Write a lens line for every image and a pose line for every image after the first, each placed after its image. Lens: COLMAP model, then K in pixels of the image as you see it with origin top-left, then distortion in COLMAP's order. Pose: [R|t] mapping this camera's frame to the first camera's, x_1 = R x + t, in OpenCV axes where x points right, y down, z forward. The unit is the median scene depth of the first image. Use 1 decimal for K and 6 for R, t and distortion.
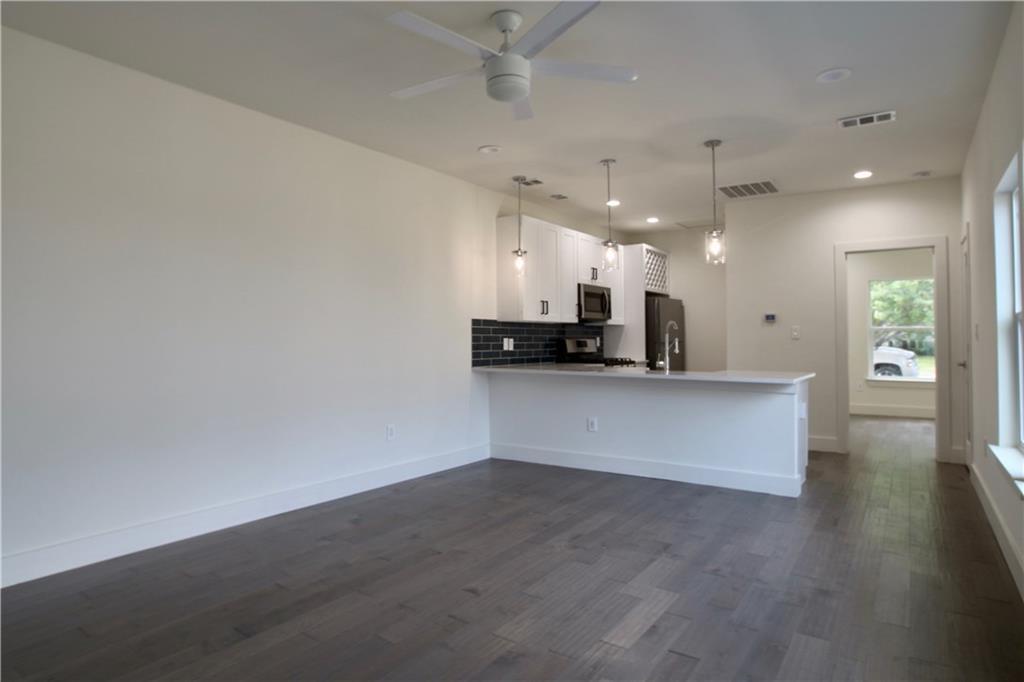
lens RADIAL K [[577.7, 0, 511.2], [0, 577.7, 323.9], [0, 0, 1]] dist [-0.065209, 0.032750]
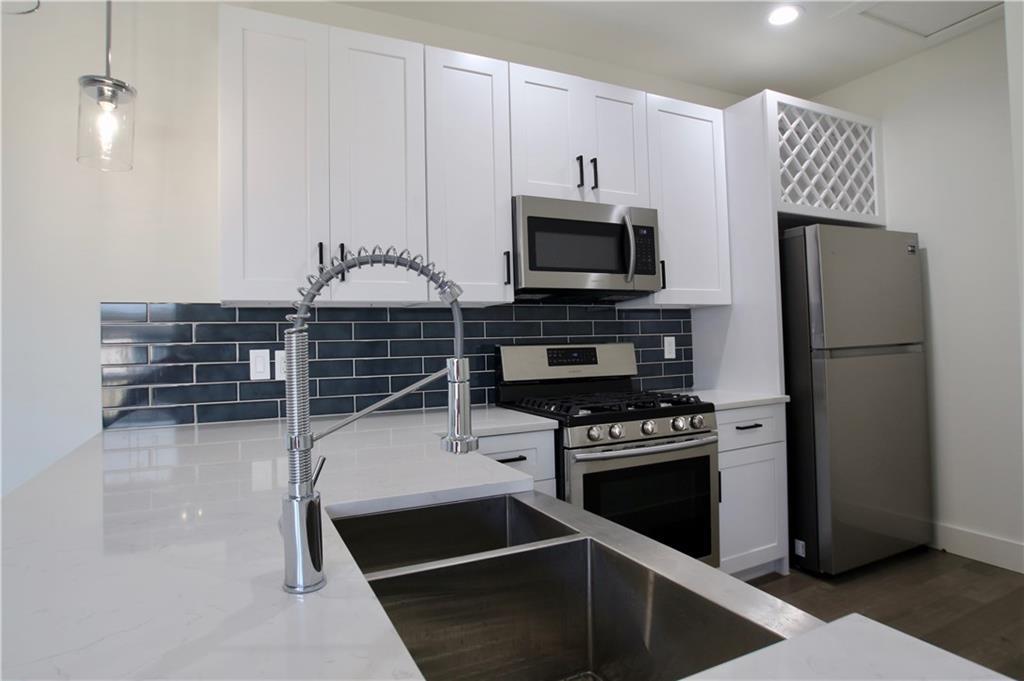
lens RADIAL K [[577.7, 0, 511.2], [0, 577.7, 323.4], [0, 0, 1]] dist [-0.065209, 0.032750]
pose [[0.882722, -0.030512, -0.468903, 0.279647], [0.032965, 0.999452, -0.002978, 0.012306], [0.468737, -0.012829, 0.883244, 0.651645]]
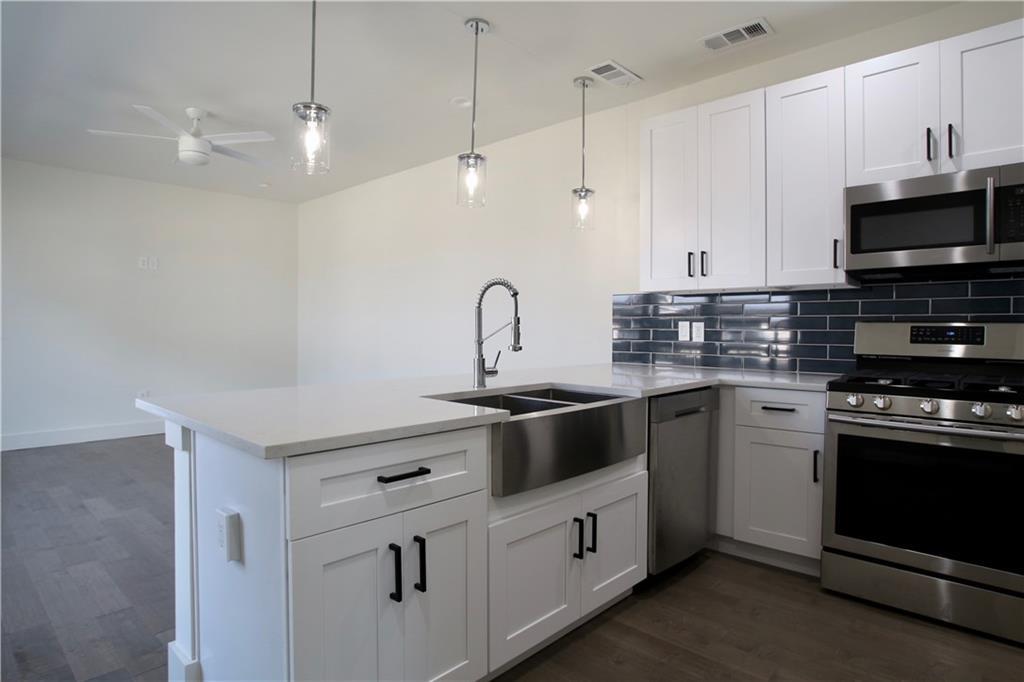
lens RADIAL K [[577.7, 0, 511.2], [0, 577.7, 323.9], [0, 0, 1]] dist [-0.065209, 0.032750]
pose [[-0.129627, -0.004515, -0.991552, 0.538804], [0.024590, 0.999667, -0.007767, 0.023926], [0.991258, -0.025390, -0.129473, 0.788938]]
